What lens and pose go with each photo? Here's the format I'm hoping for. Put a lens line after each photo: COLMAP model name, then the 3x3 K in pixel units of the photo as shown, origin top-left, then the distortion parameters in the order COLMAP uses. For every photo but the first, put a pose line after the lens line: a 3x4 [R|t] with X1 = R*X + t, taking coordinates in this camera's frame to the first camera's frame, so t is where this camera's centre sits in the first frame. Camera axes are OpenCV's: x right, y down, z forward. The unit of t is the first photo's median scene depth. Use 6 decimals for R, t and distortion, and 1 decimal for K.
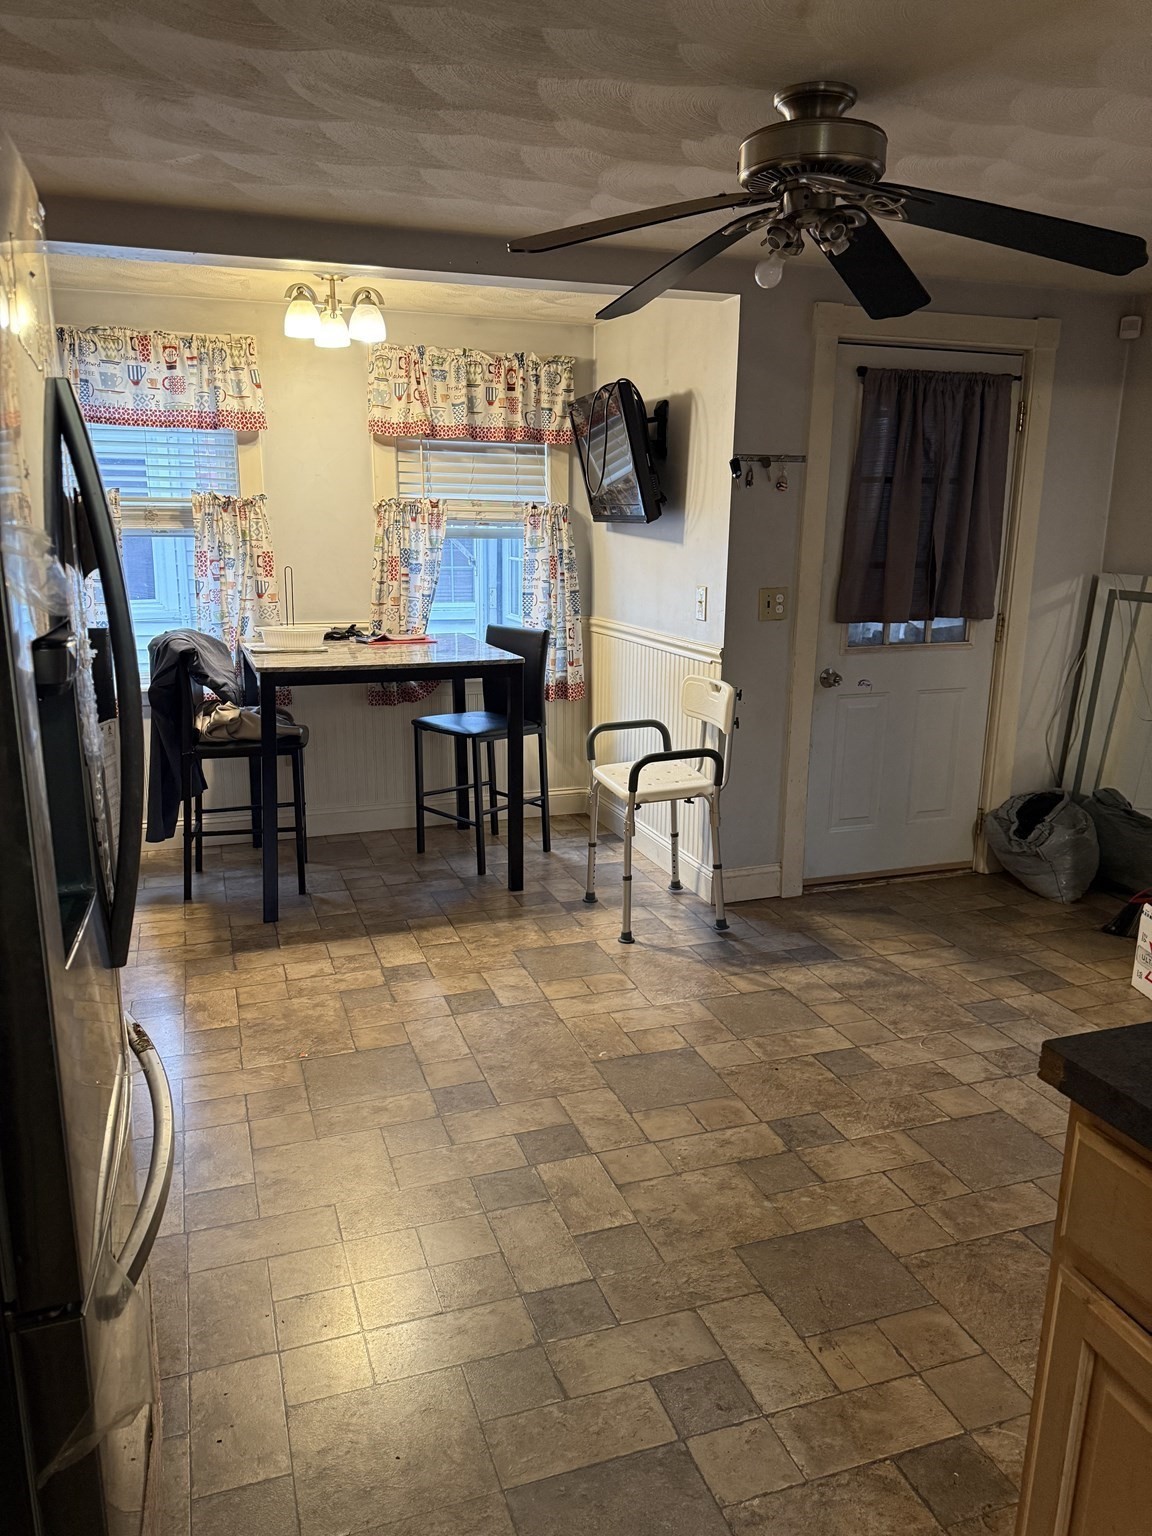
lens RADIAL K [[1073.1, 0, 574.6], [0, 1073.1, 769.0], [0, 0, 1]] dist [0.008614, -0.009491]
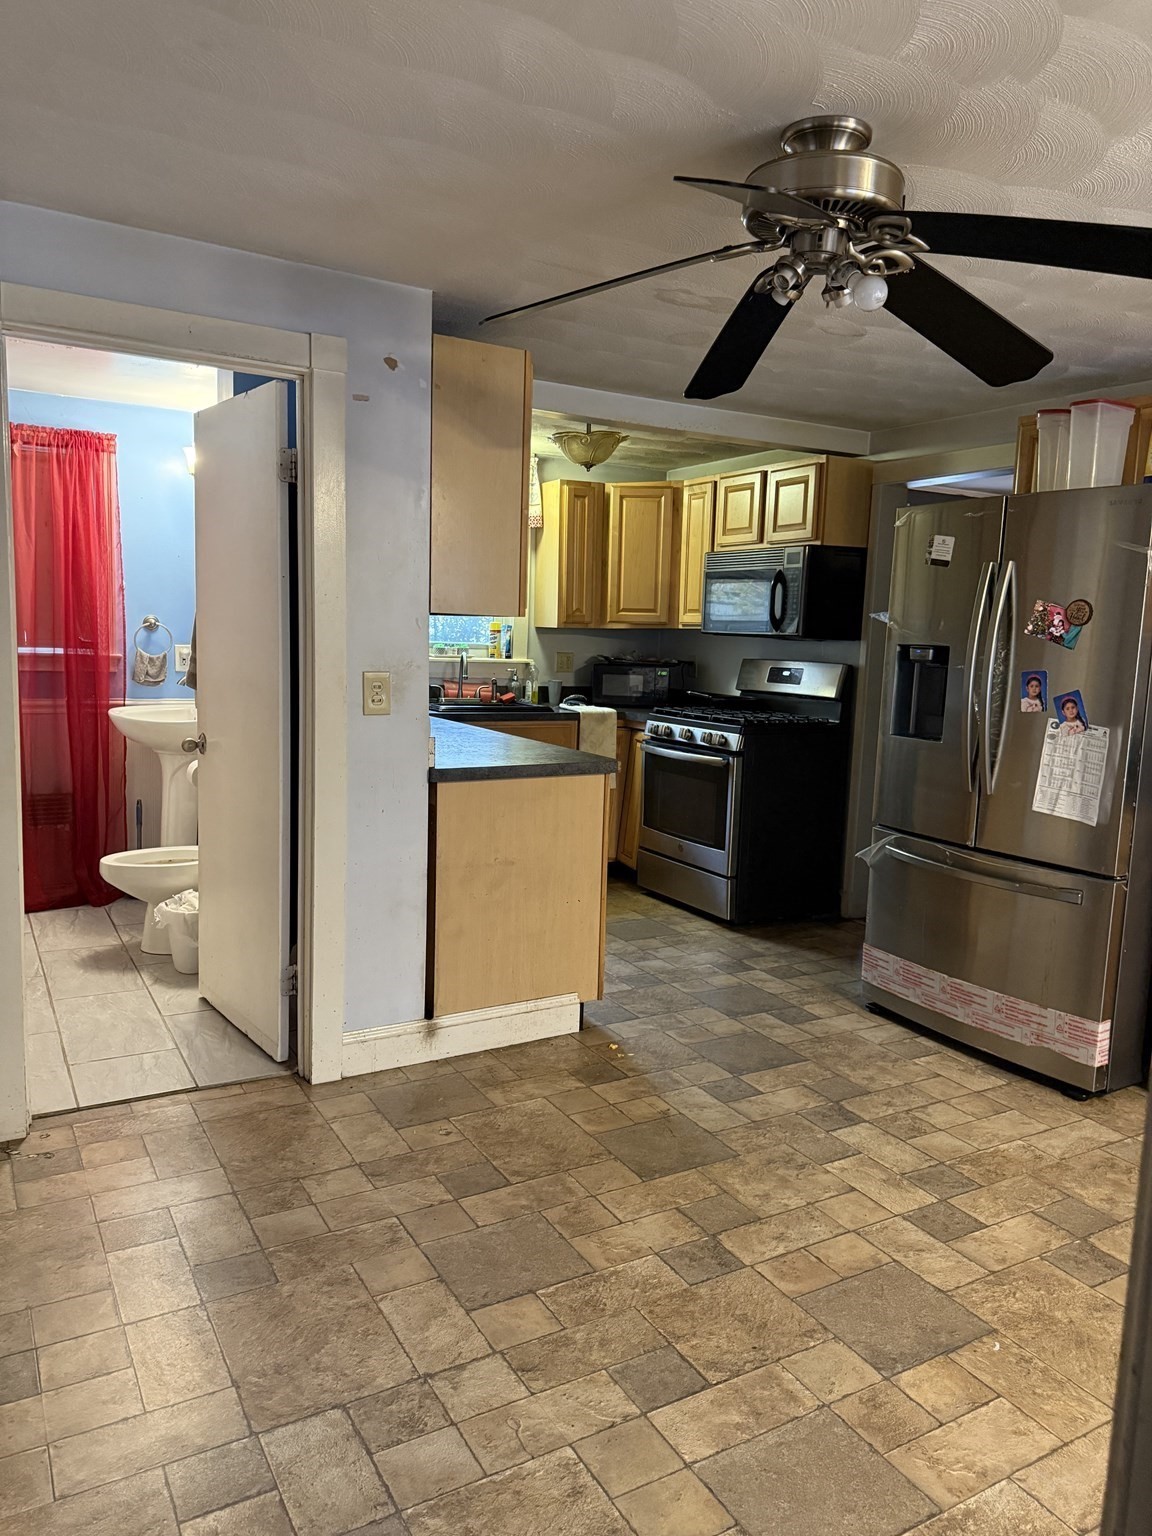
lens RADIAL K [[1073.1, 0, 576.7], [0, 1073.1, 767.1], [0, 0, 1]] dist [0.008614, -0.009491]
pose [[-0.982114, -0.021926, -0.187004, 0.502621], [-0.089578, 0.928003, 0.361643, -0.367187], [0.165611, 0.371926, -0.913370, 1.677546]]
